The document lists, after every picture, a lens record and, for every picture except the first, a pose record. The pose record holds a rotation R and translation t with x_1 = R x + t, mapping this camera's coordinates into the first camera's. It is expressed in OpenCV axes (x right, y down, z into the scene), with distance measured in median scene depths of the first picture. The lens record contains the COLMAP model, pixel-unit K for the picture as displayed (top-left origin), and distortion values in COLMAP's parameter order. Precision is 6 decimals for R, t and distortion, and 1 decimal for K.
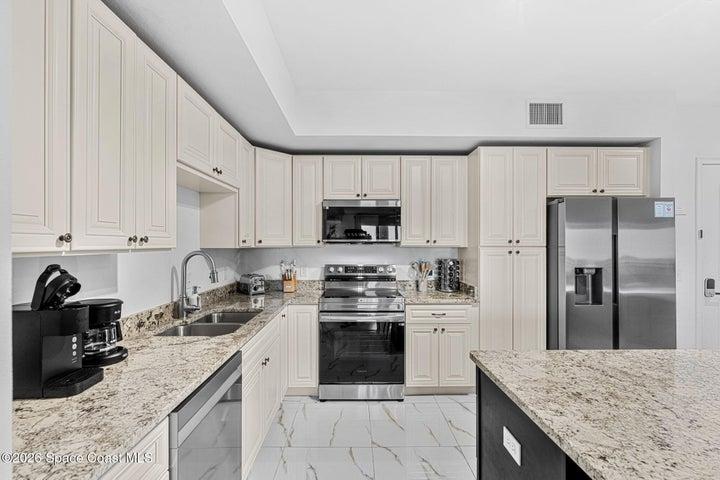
lens RADIAL K [[336.2, 0, 357.2], [0, 336.2, 240.8], [0, 0, 1]] dist [-0.005250, 0.000190]
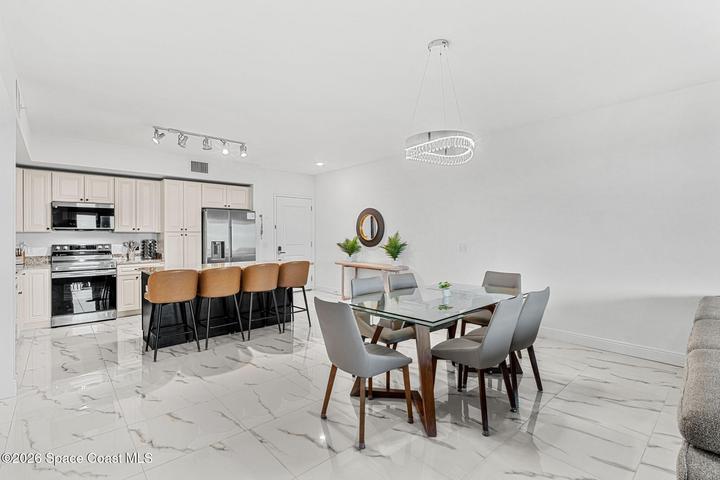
lens RADIAL K [[336.2, 0, 354.8], [0, 336.2, 232.3], [0, 0, 1]] dist [-0.005250, 0.000190]
pose [[0.758230, -0.000593, 0.651987, -0.050886], [-0.002946, 0.999986, 0.004335, 0.007676], [-0.651980, -0.005207, 0.758218, -1.048759]]
